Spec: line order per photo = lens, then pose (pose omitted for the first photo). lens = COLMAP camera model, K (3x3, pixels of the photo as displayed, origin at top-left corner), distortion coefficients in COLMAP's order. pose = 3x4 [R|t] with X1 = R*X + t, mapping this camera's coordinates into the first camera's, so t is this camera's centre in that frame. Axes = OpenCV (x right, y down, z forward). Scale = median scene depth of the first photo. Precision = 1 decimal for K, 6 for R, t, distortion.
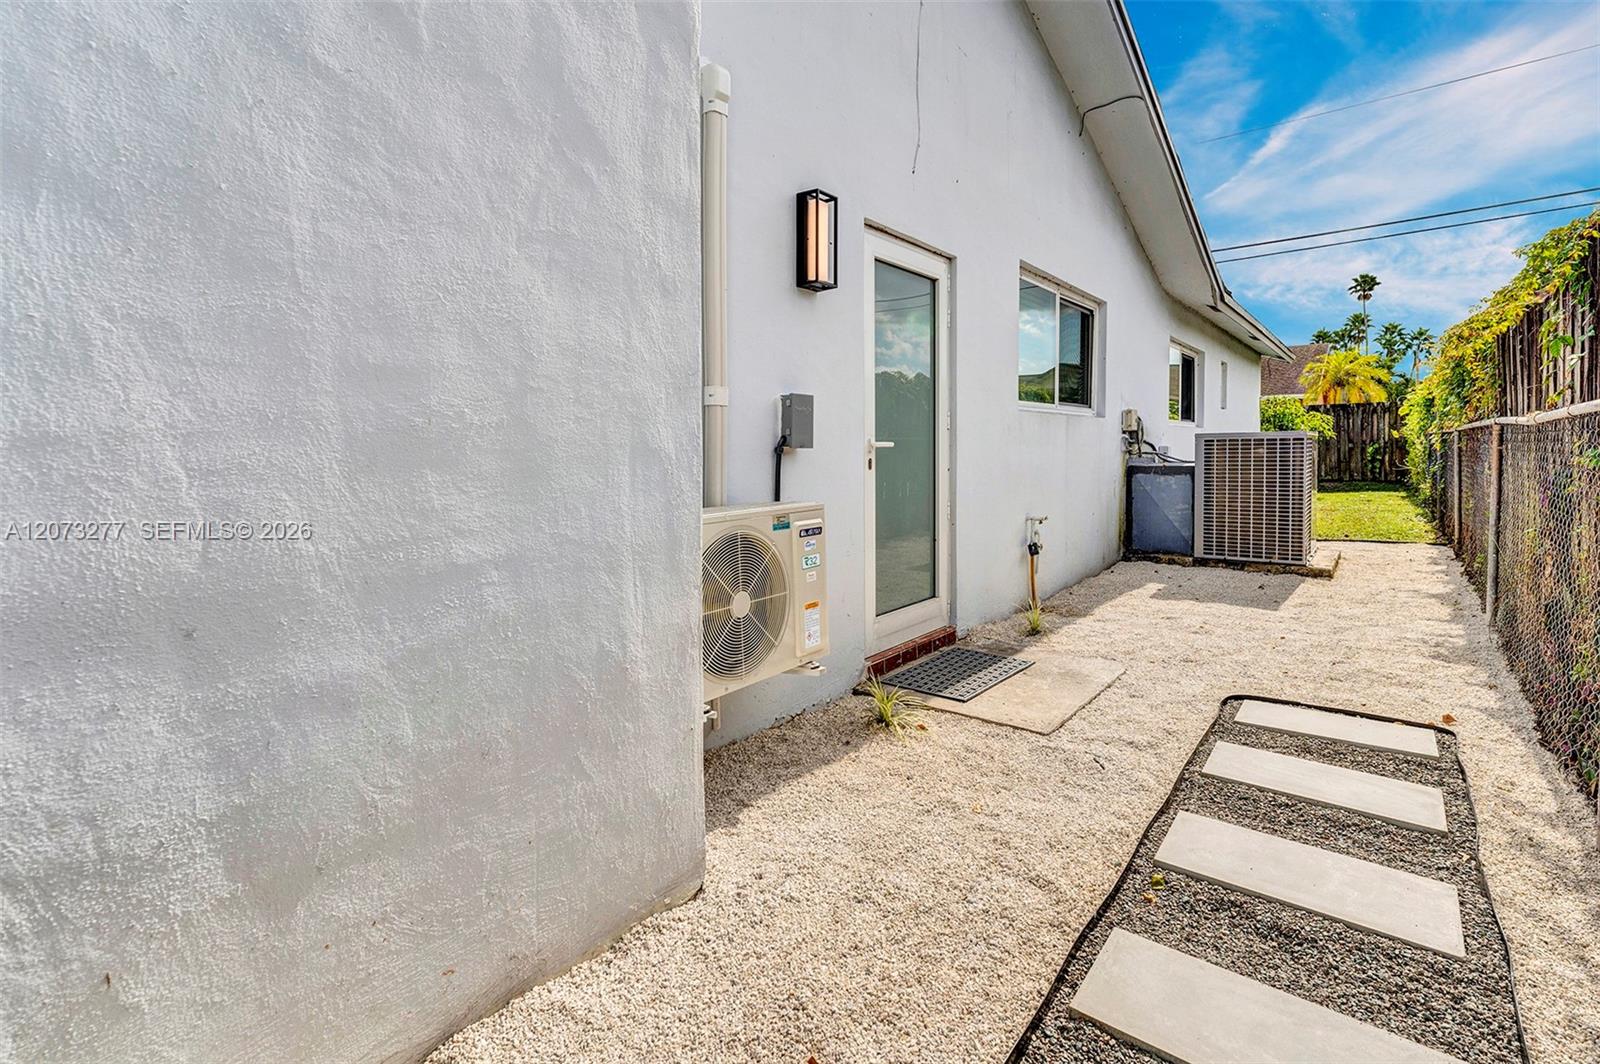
lens RADIAL K [[753.5, 0, 803.5], [0, 753.5, 473.6], [0, 0, 1]] dist [0.000172, 0.000025]
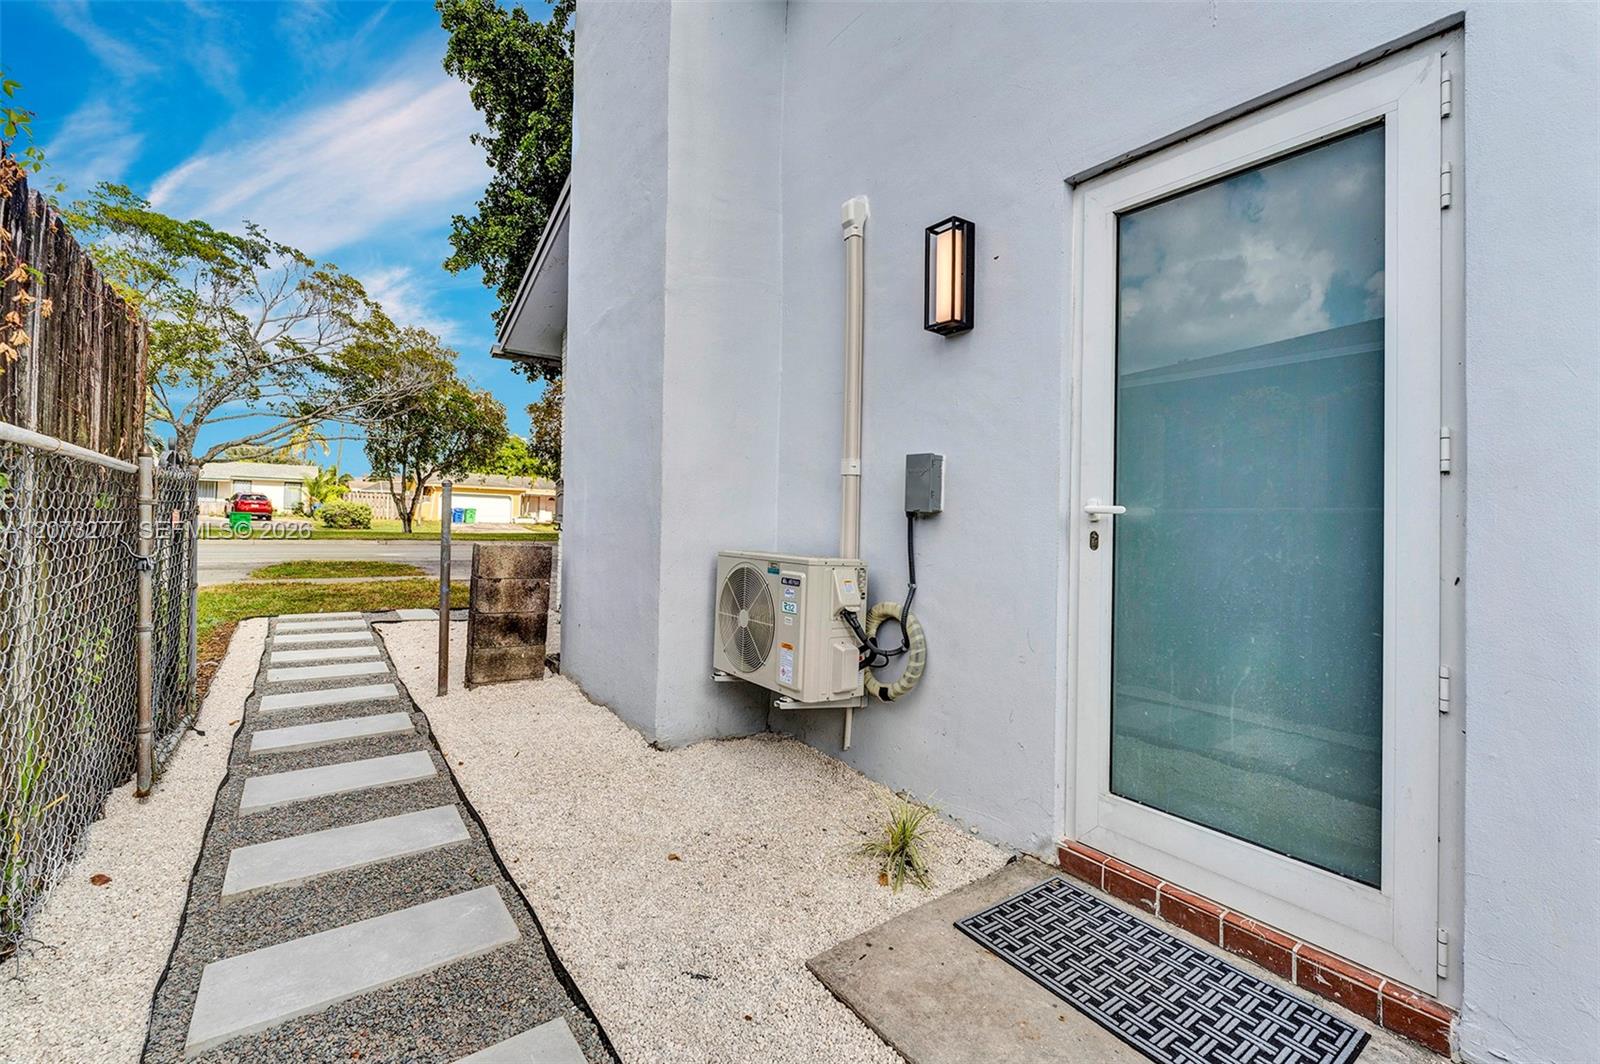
lens RADIAL K [[650.5, 0, 800.0], [0, 650.5, 532.0], [0, 0, 1]] dist [-0.002873, -0.000404]
pose [[-0.256095, 0.008776, -0.966612, 0.951112], [-0.066561, 0.997425, 0.026690, -0.025296], [0.964357, 0.071174, -0.254852, 1.245306]]
